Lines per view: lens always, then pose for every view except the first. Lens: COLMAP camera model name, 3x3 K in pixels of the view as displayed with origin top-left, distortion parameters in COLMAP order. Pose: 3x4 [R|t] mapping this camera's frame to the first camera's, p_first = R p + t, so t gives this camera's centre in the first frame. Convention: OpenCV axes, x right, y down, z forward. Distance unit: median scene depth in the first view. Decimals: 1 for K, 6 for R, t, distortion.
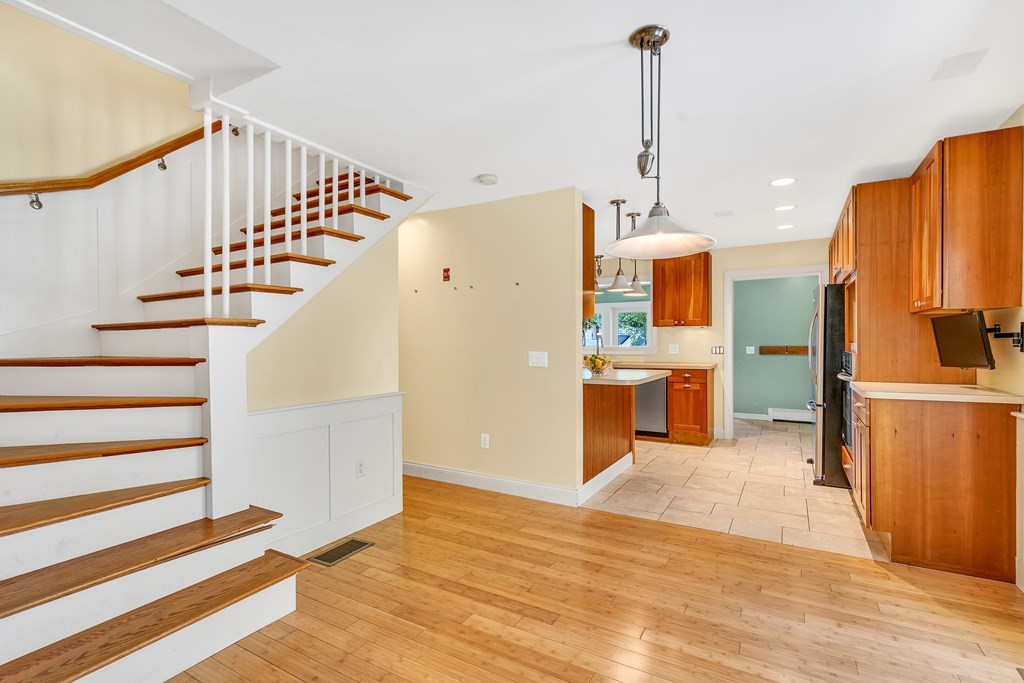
lens RADIAL K [[470.6, 0, 510.0], [0, 470.6, 343.3], [0, 0, 1]] dist [0.000059, 0.001410]
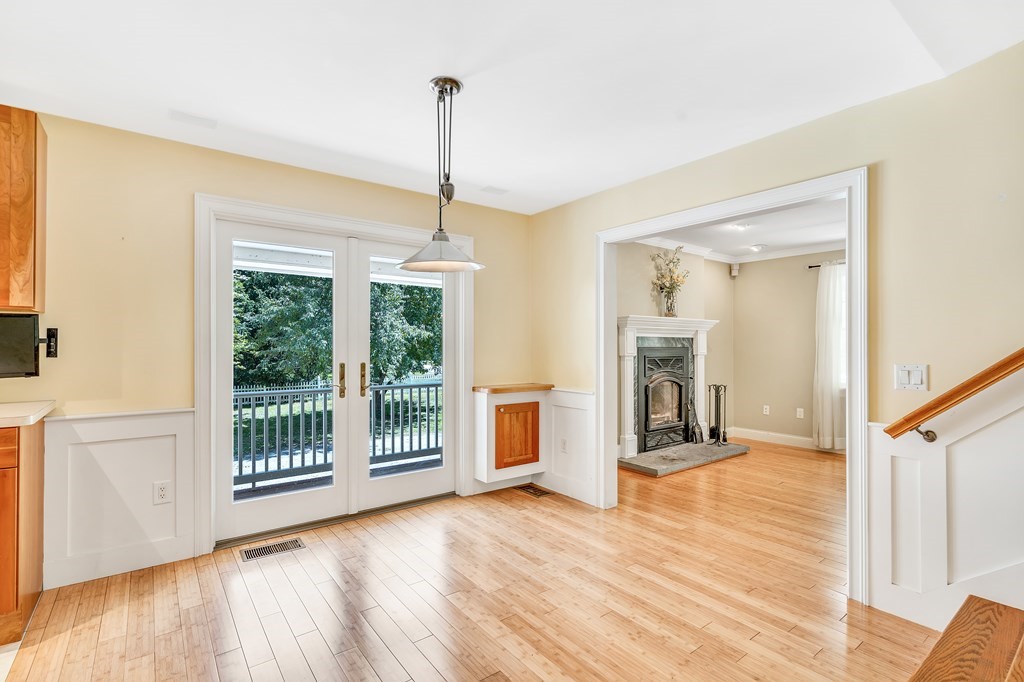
lens RADIAL K [[470.6, 0, 504.3], [0, 470.6, 345.2], [0, 0, 1]] dist [0.000059, 0.001410]
pose [[-0.918677, 0.003696, 0.394992, -0.126509], [0.003153, 0.999993, -0.002022, -0.003151], [-0.394996, -0.000612, -0.918682, 0.856015]]
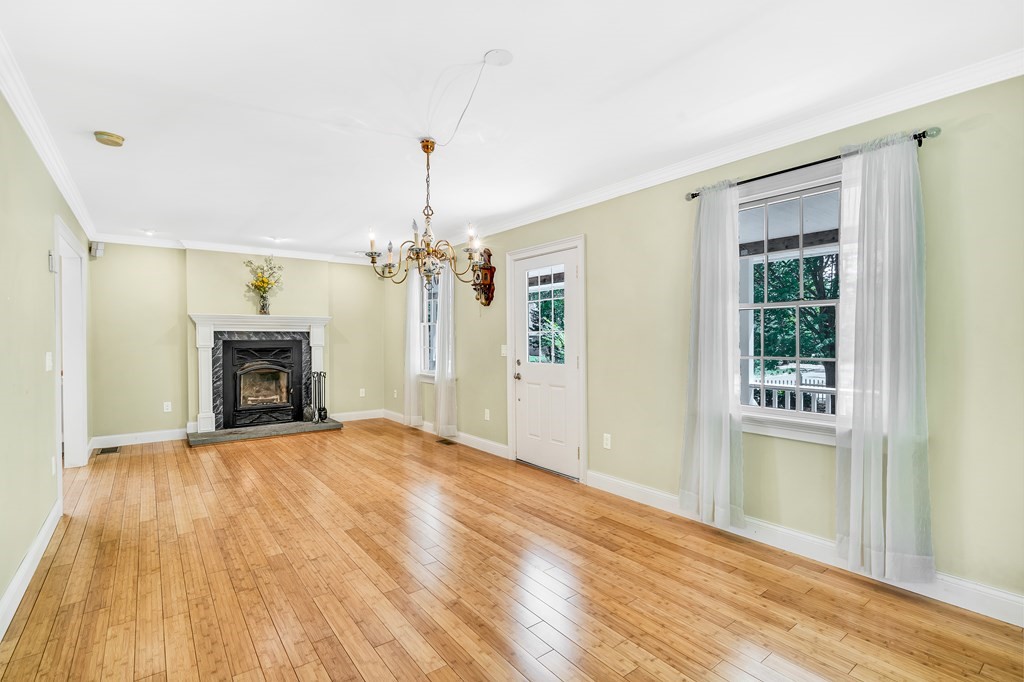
lens RADIAL K [[470.6, 0, 511.7], [0, 470.6, 340.9], [0, 0, 1]] dist [0.000059, 0.001410]
pose [[-0.924169, 0.005675, 0.381941, -1.276515], [0.007716, 0.999963, 0.003811, 0.004177], [-0.381905, 0.006469, -0.924179, 0.612475]]
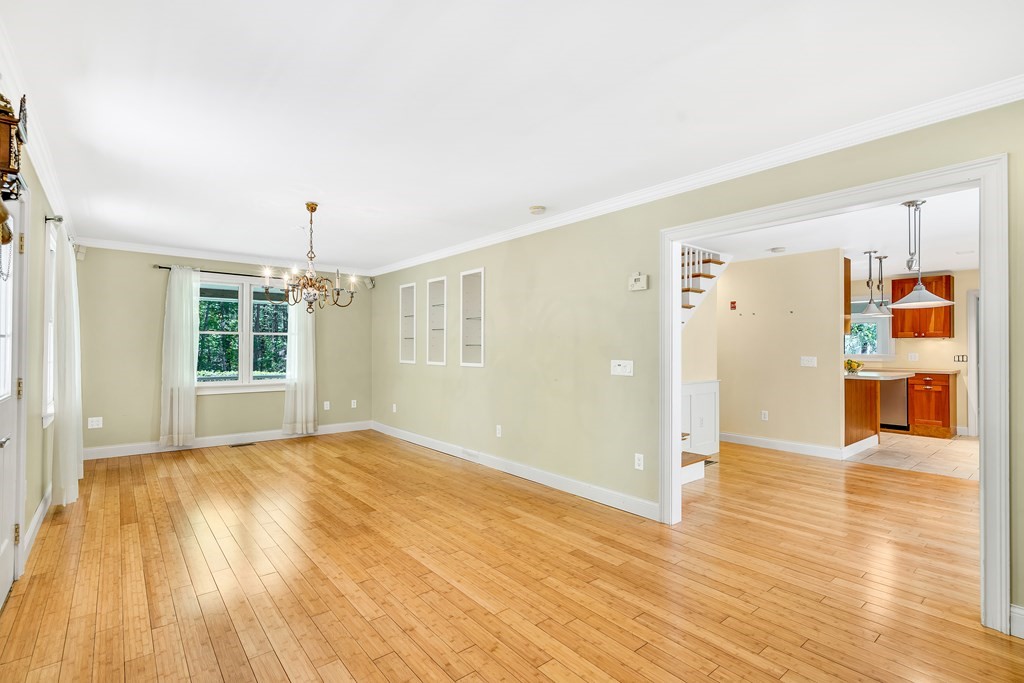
lens RADIAL K [[470.6, 0, 514.6], [0, 470.6, 342.5], [0, 0, 1]] dist [0.000059, 0.001410]
pose [[0.940334, 0.002429, -0.340243, -0.269441], [-0.007176, 0.999894, -0.012694, -0.002260], [0.340176, 0.014378, 0.940252, -0.636929]]
